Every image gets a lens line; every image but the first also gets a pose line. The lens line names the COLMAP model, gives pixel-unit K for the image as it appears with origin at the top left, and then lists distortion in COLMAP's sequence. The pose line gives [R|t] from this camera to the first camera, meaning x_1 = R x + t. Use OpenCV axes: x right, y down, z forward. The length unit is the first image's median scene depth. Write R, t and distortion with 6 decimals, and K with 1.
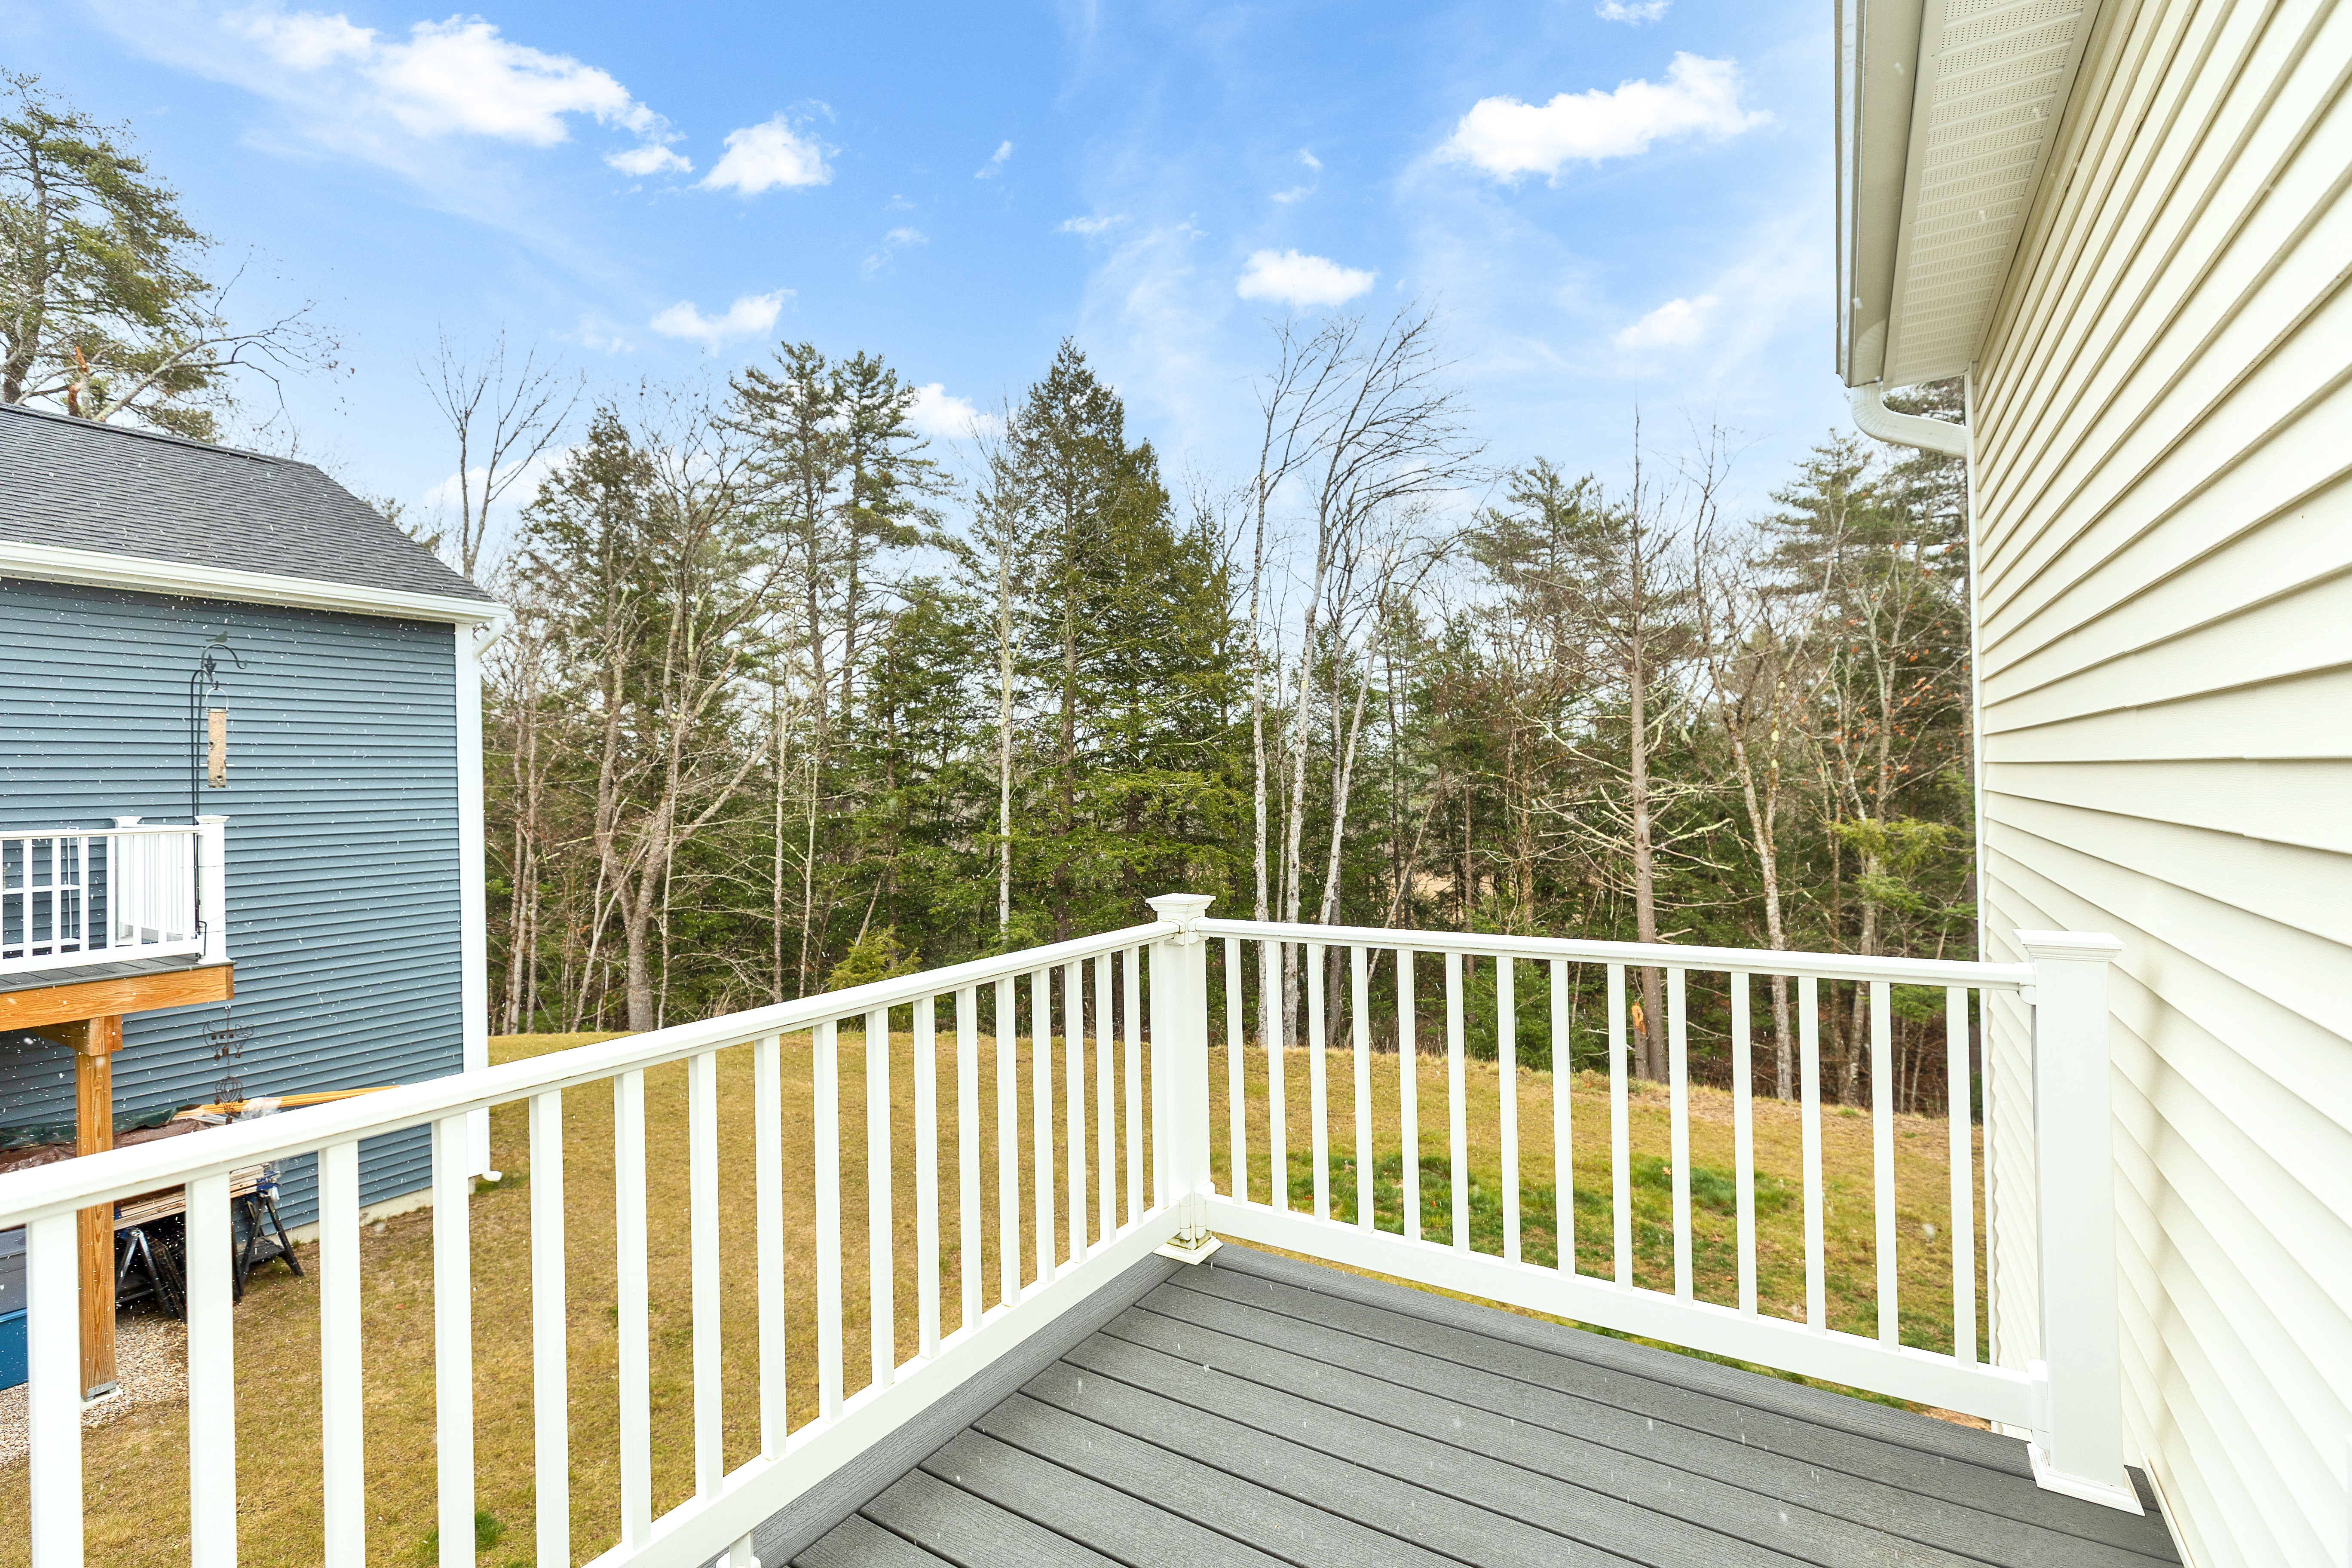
lens RADIAL K [[1046.8, 0, 1173.2], [0, 1046.8, 779.0], [0, 0, 1]] dist [0.006874, -0.001745]
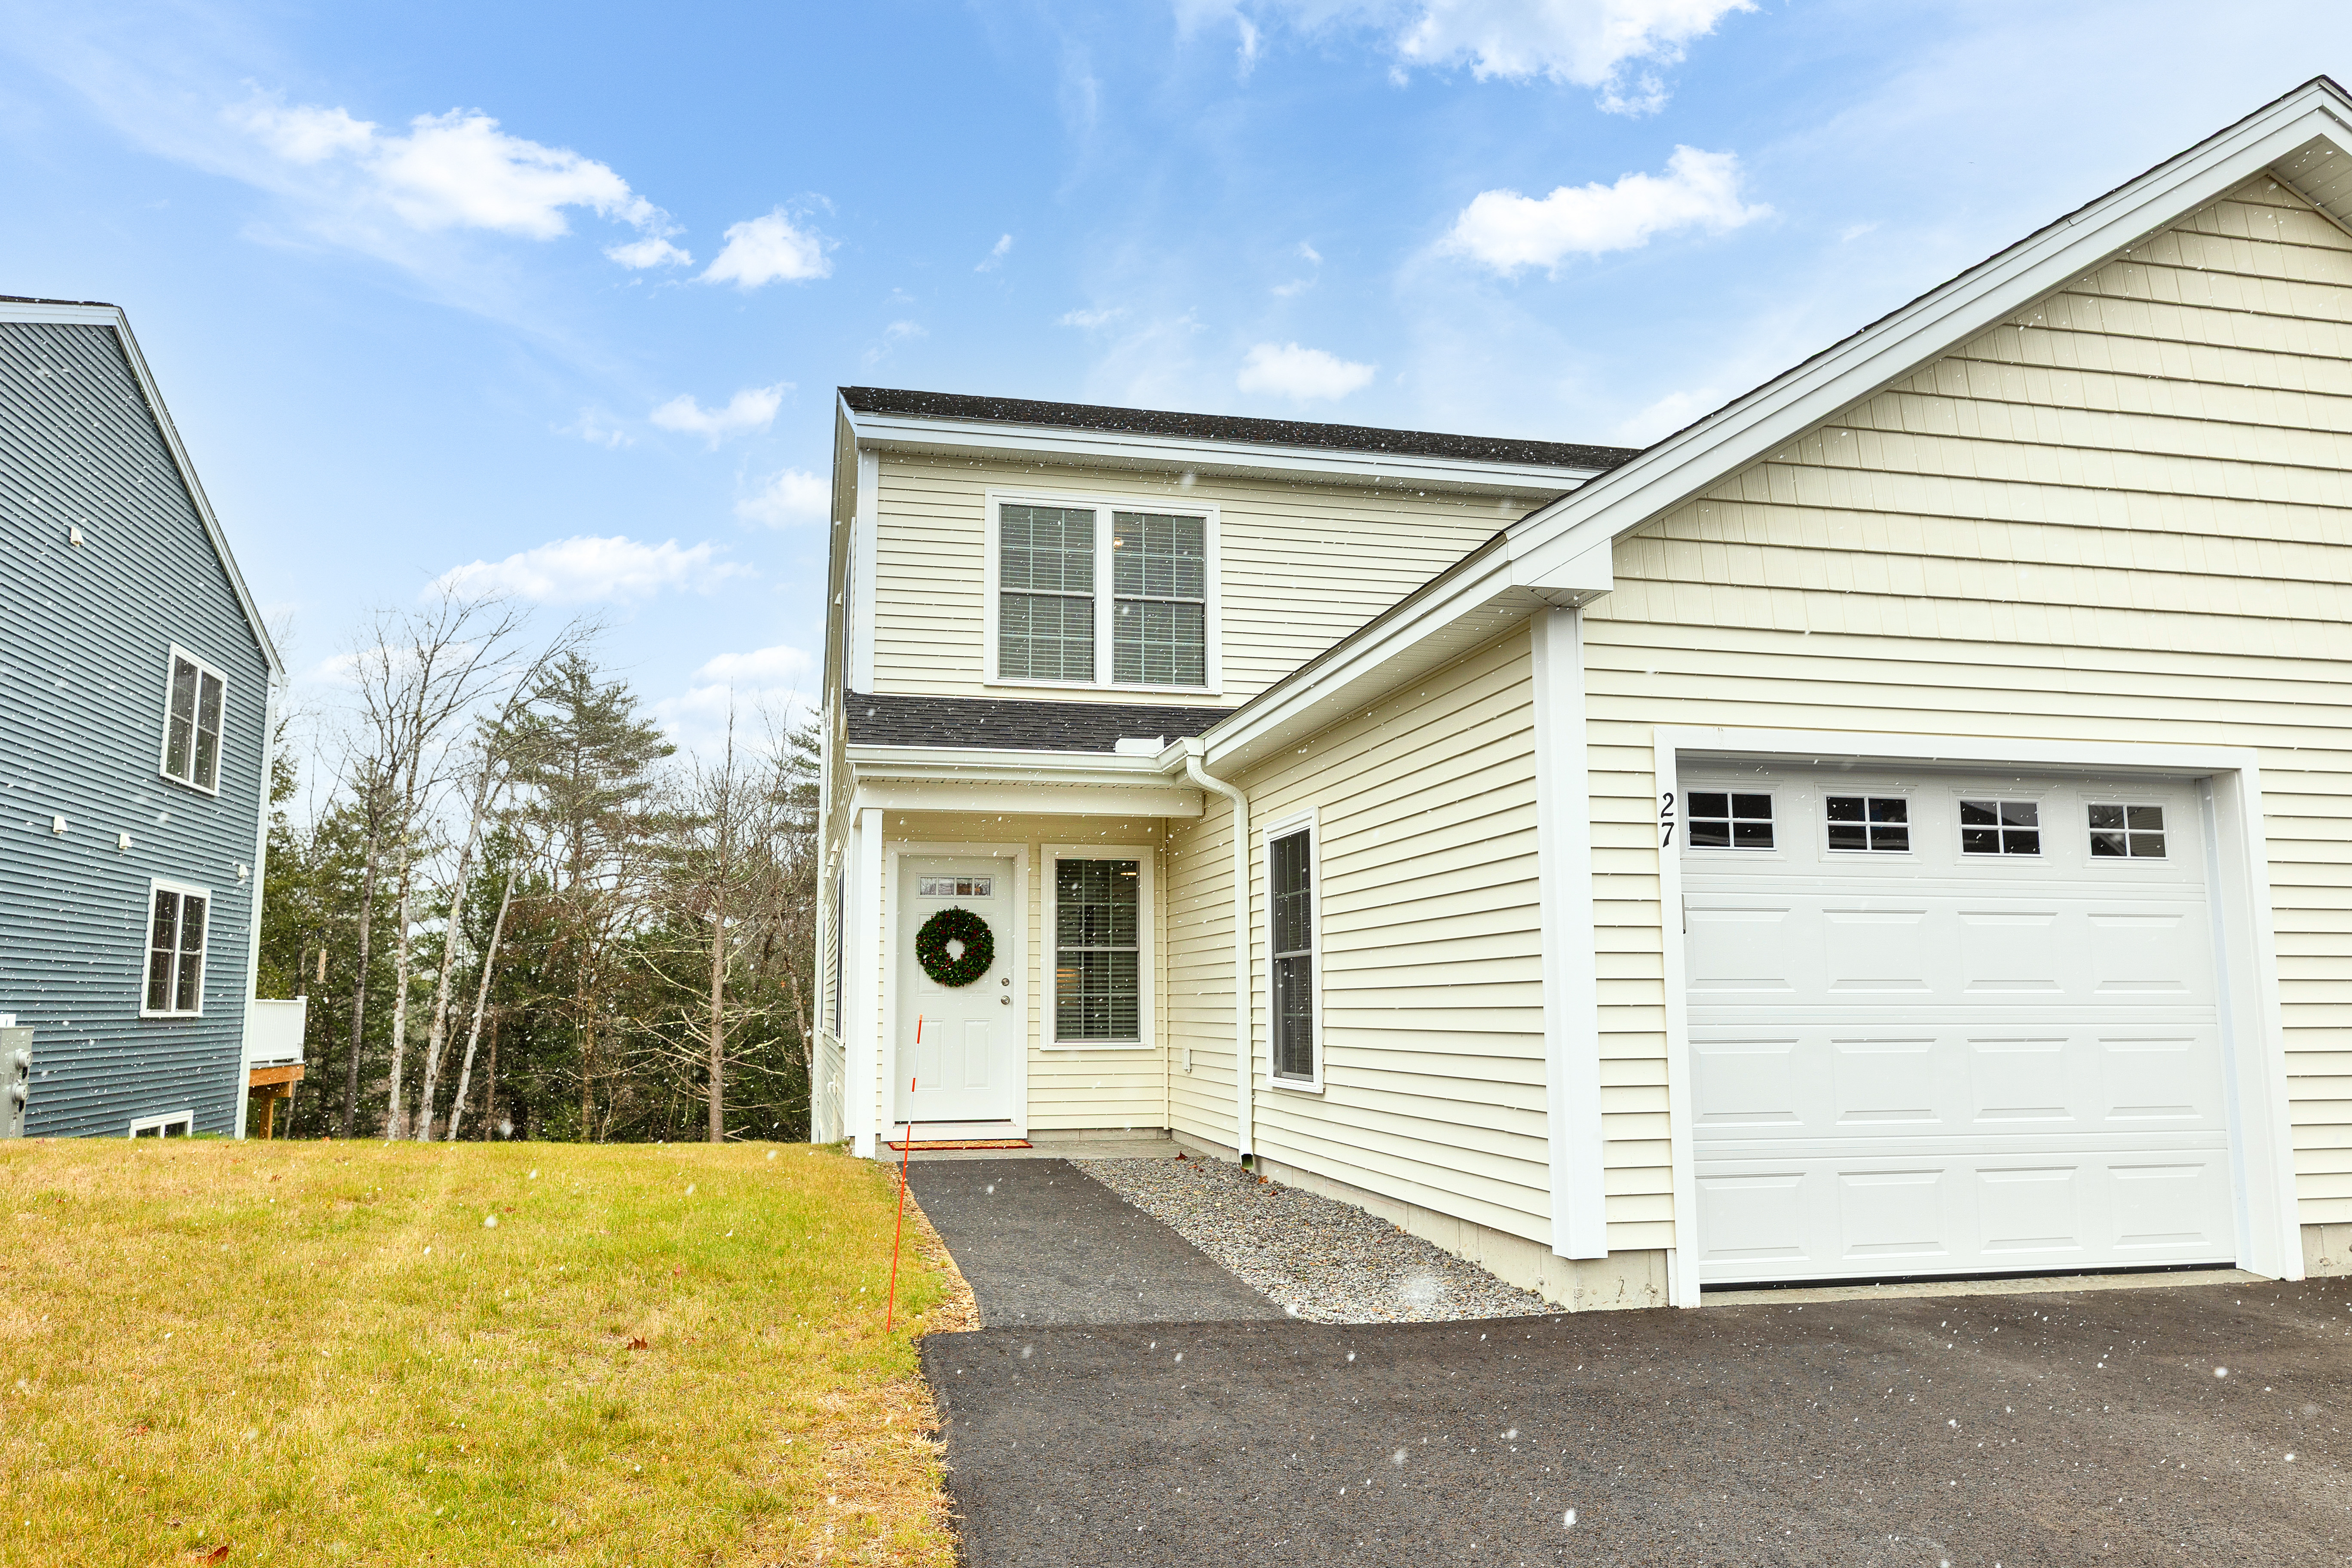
lens RADIAL K [[1637.2, 0, 1176.0], [0, 1637.2, 784.0], [0, 0, 1]] dist [0.002538, 0.000521]
pose [[0.699651, 0.107946, 0.706284, -0.540124], [-0.009679, 0.989863, -0.141699, 0.011925], [-0.714419, 0.092303, 0.693603, -0.706004]]
